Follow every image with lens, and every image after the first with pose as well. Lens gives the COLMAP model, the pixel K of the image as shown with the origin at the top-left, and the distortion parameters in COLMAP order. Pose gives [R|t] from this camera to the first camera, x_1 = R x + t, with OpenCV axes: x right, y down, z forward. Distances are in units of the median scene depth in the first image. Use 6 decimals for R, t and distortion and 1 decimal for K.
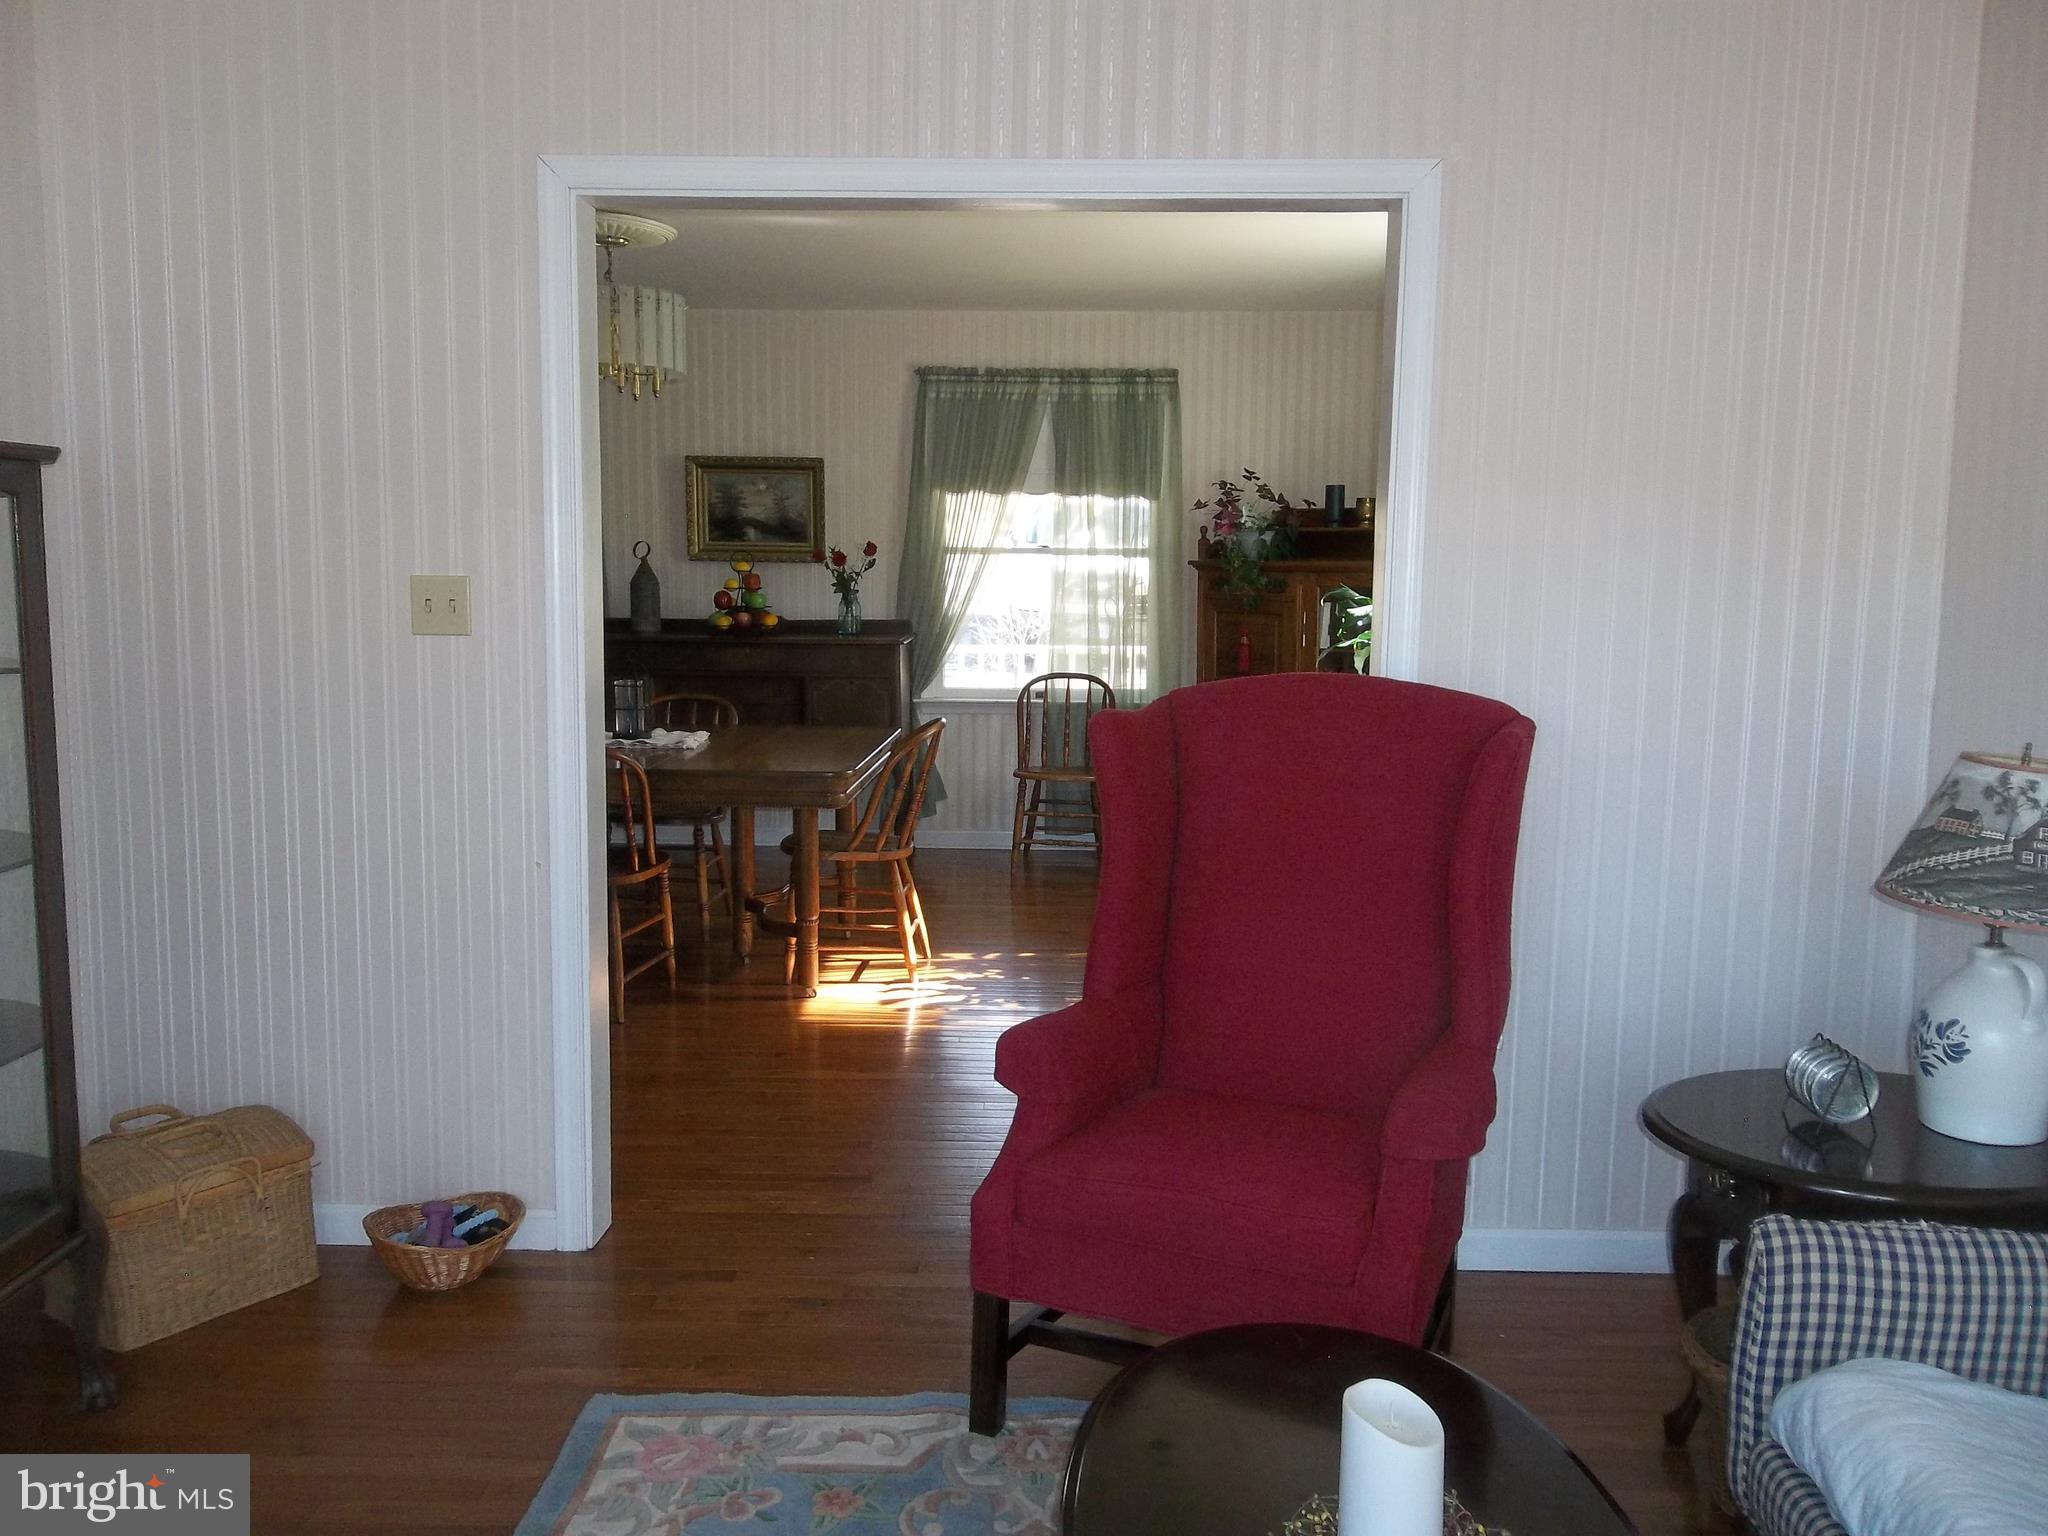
lens RADIAL K [[1653.4, 0, 1024.0], [0, 1653.4, 768.0], [0, 0, 1]] dist [0.003880, -0.001462]
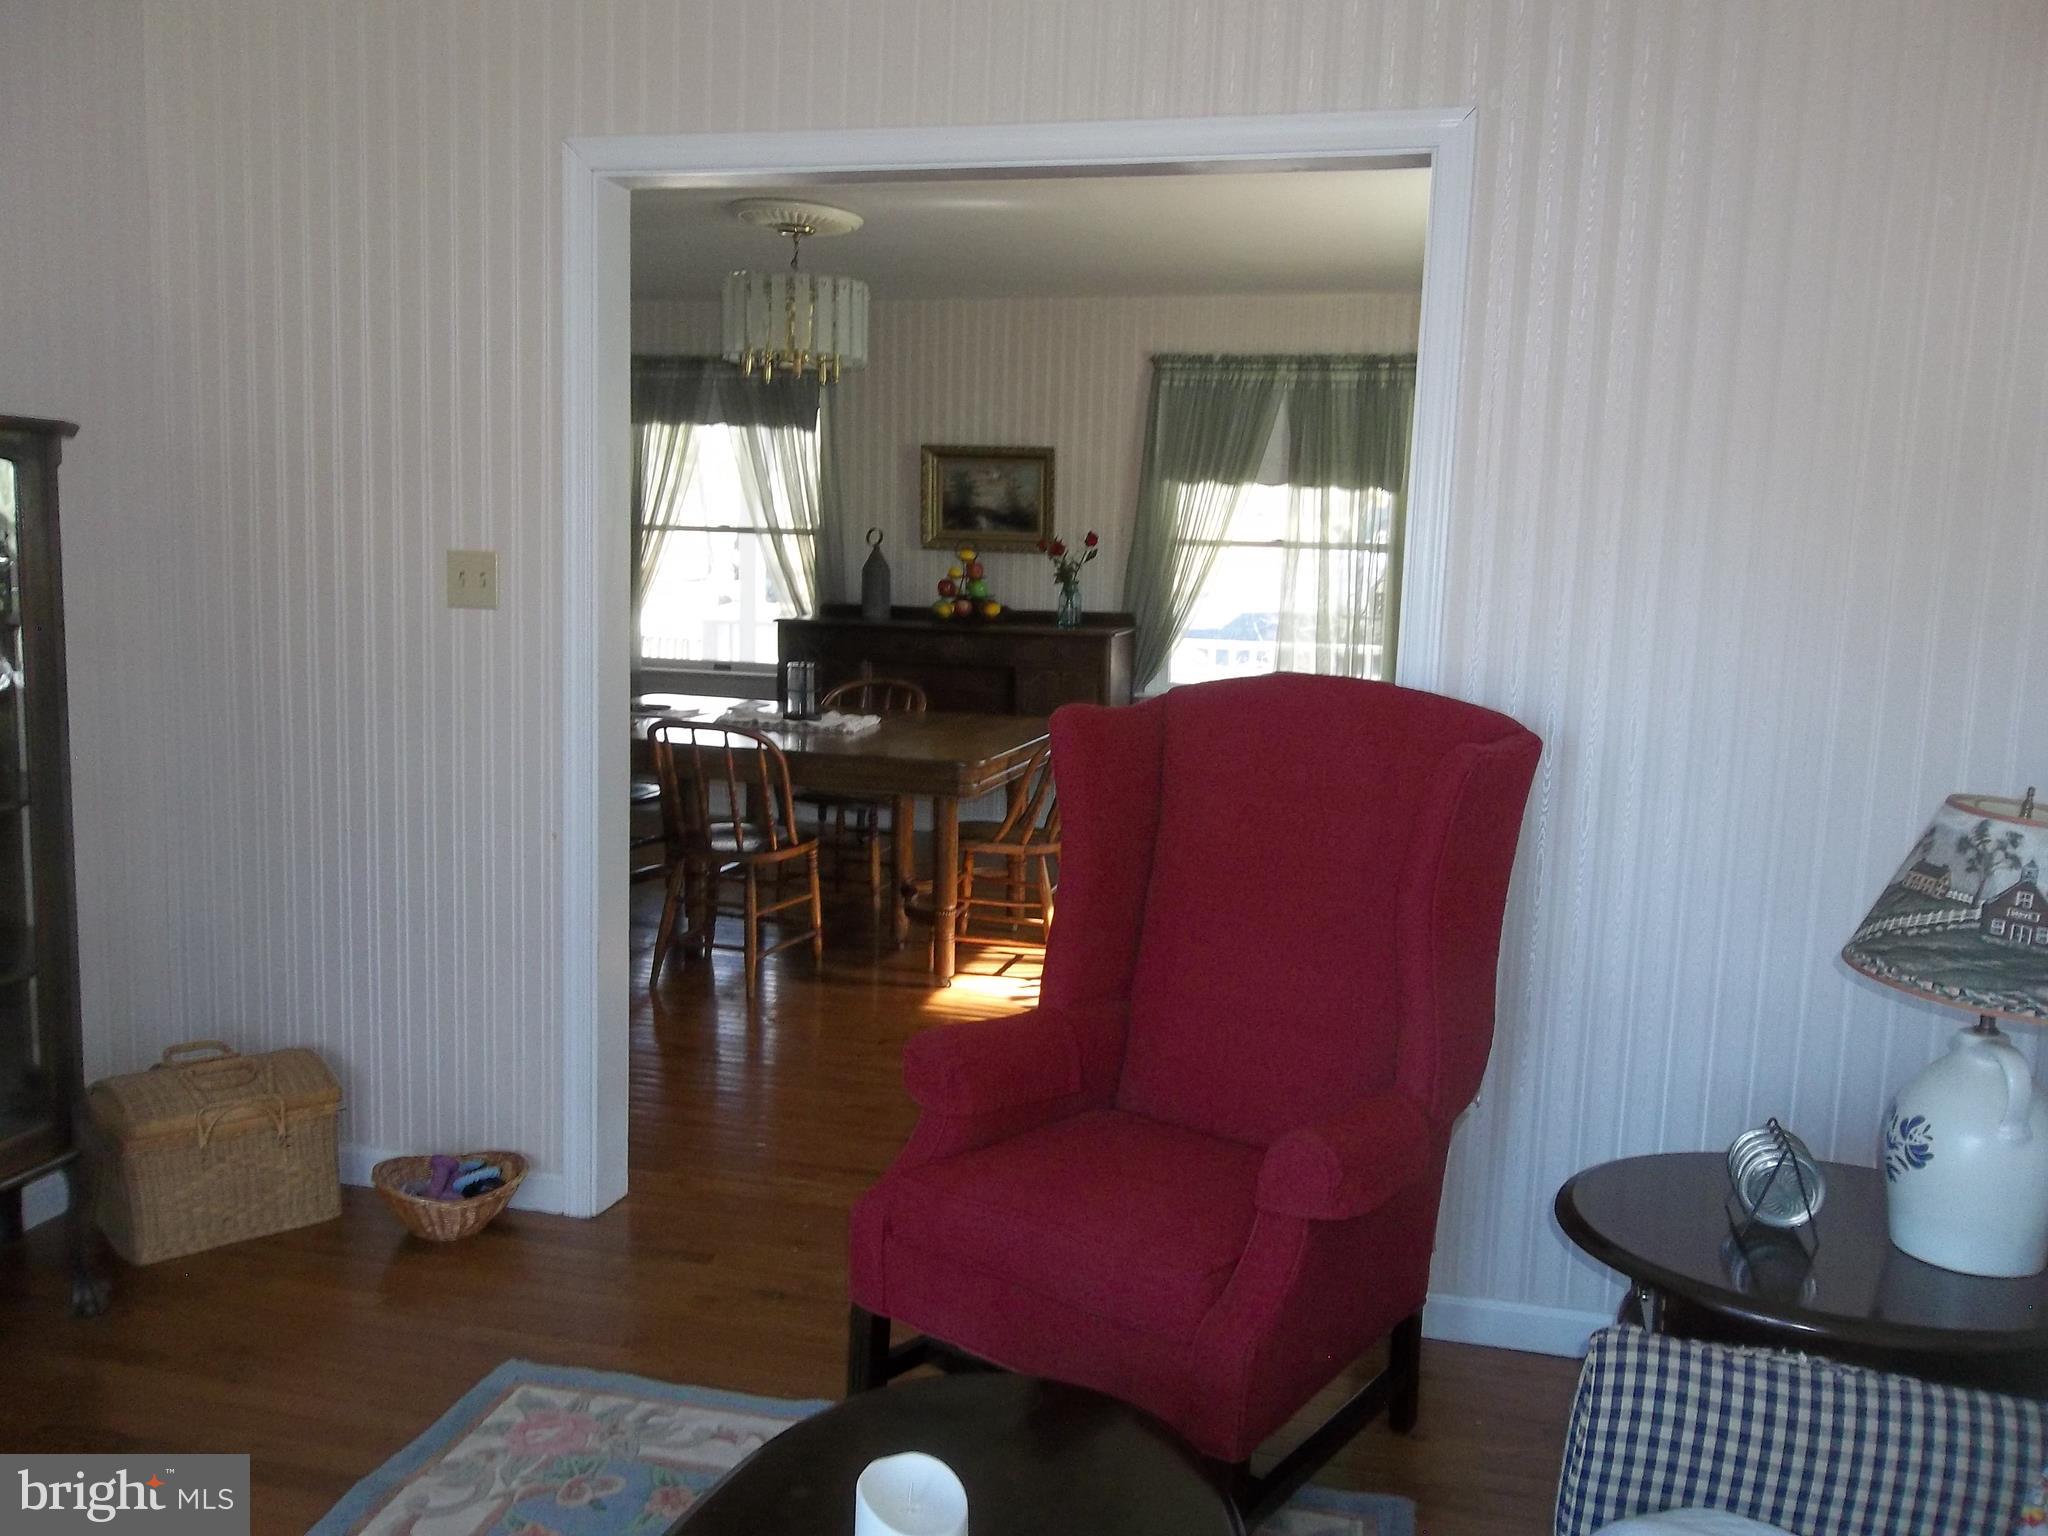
lens RADIAL K [[1654.9, 0, 1024.0], [0, 1654.9, 768.0], [0, 0, 1]] dist [0.008796, -0.006791]
pose [[0.973986, 0.046919, -0.221698, 0.130013], [-0.046198, 0.998897, 0.008440, -0.003659], [0.221849, 0.002022, 0.975079, 0.039222]]
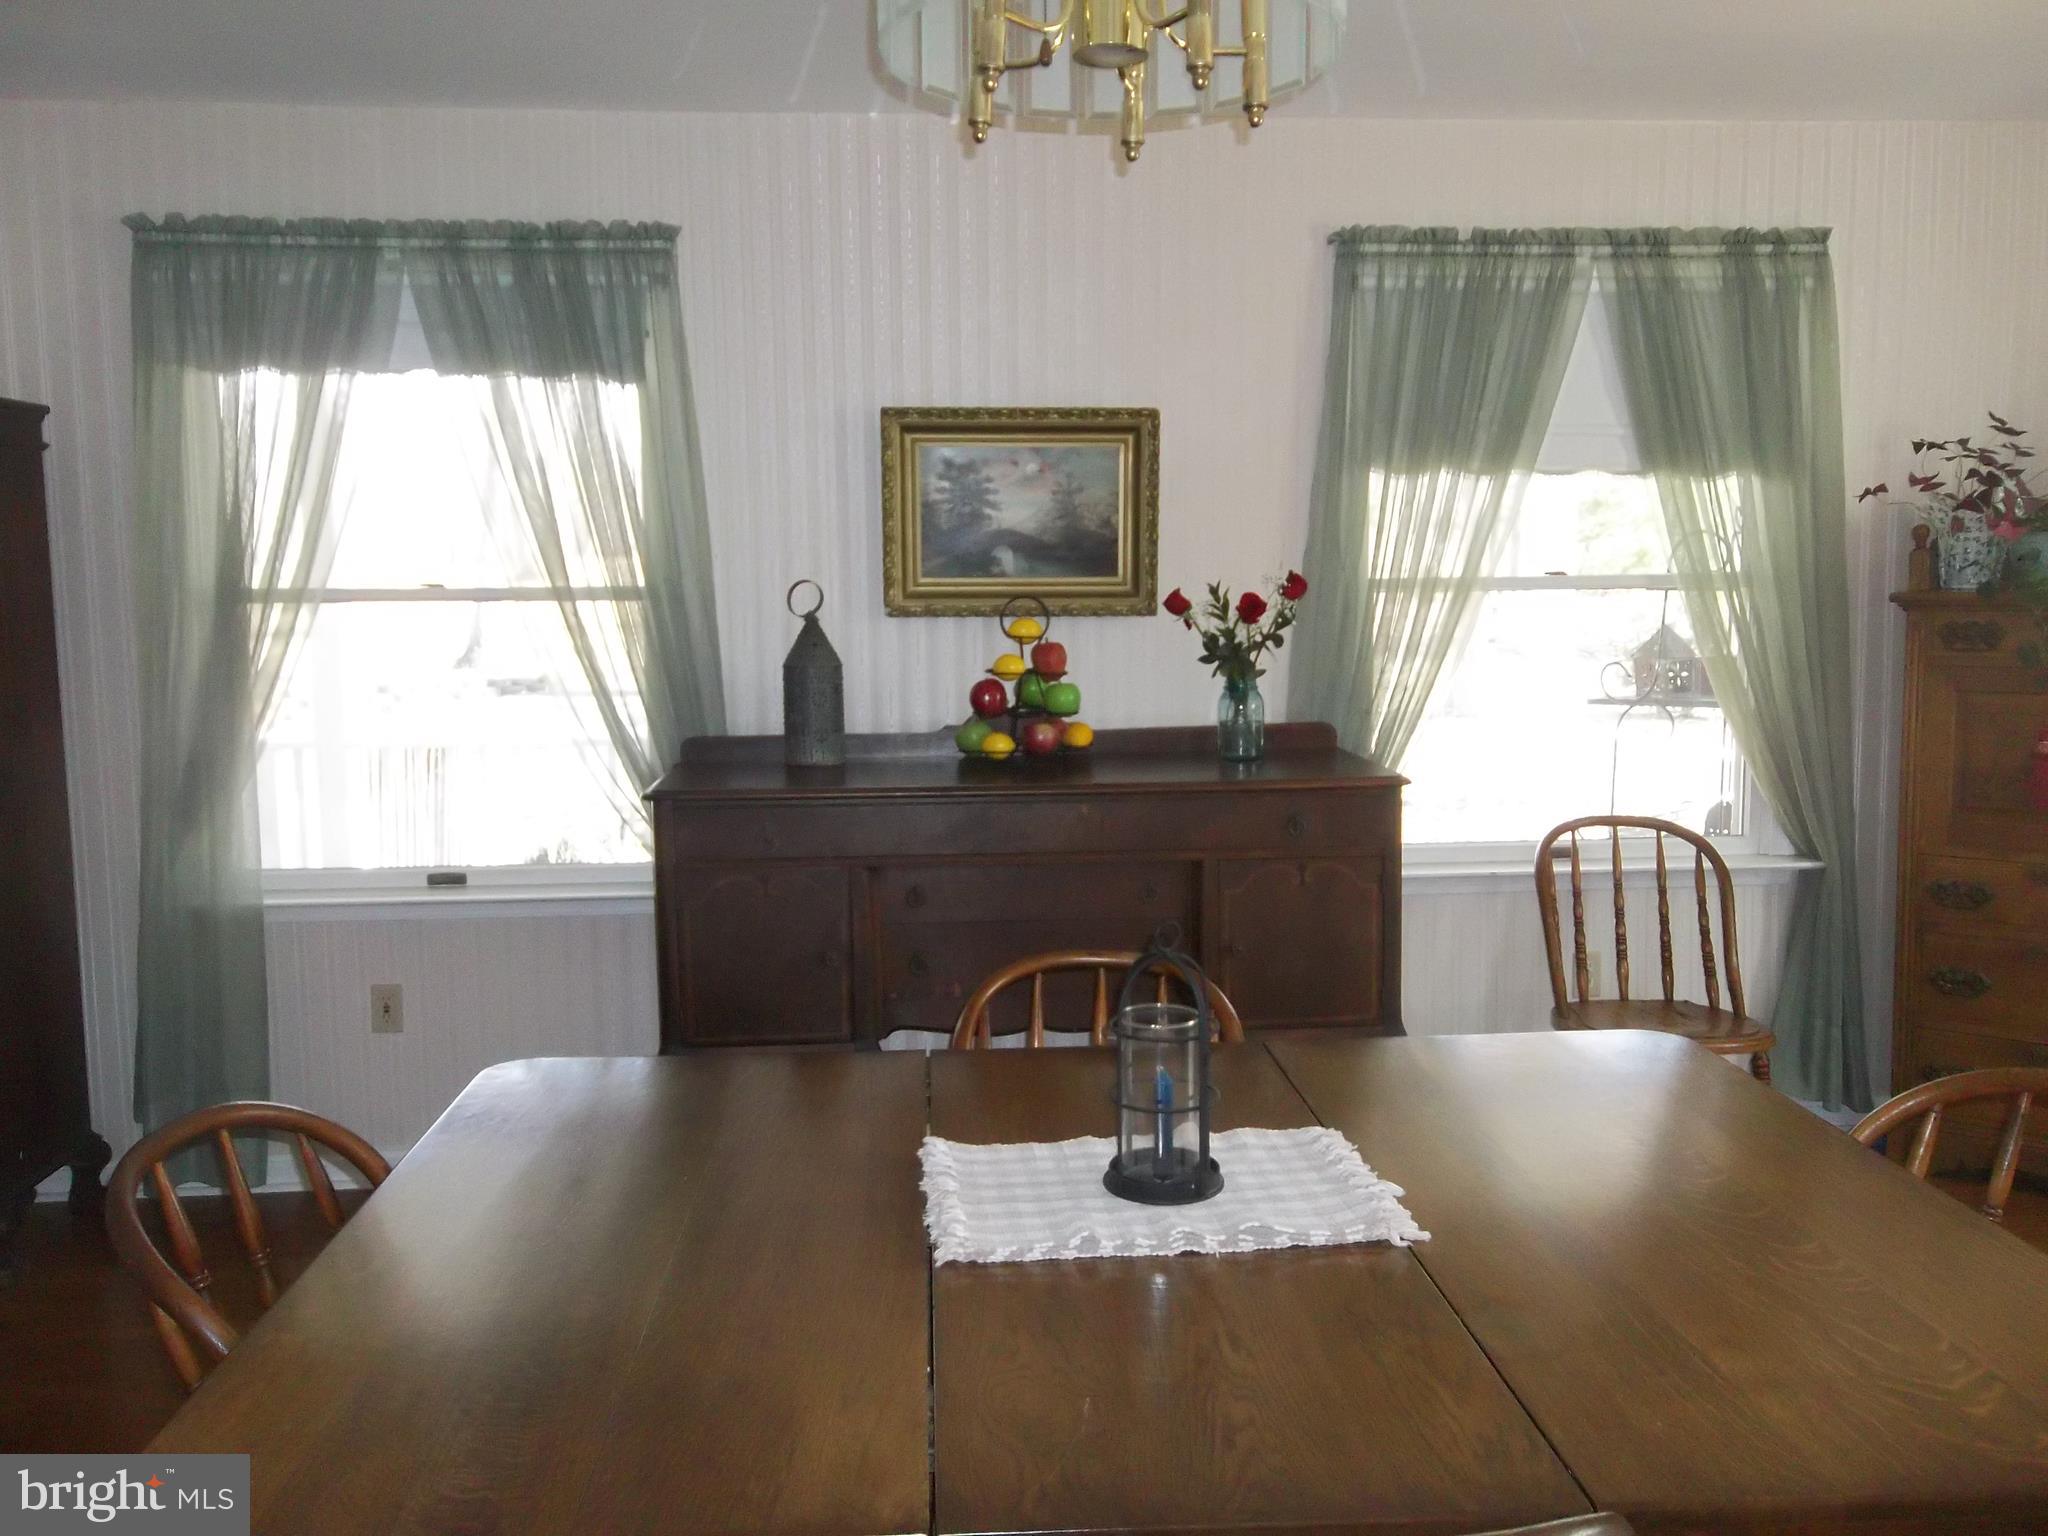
lens RADIAL K [[1657.6, 0, 1024.0], [0, 1657.6, 768.0], [0, 0, 1]] dist [0.017165, 0.006176]
pose [[0.994792, -0.030666, 0.097205, -0.309674], [0.032784, 0.999257, -0.020263, -0.099151], [-0.096511, 0.023344, 0.995058, 0.723911]]
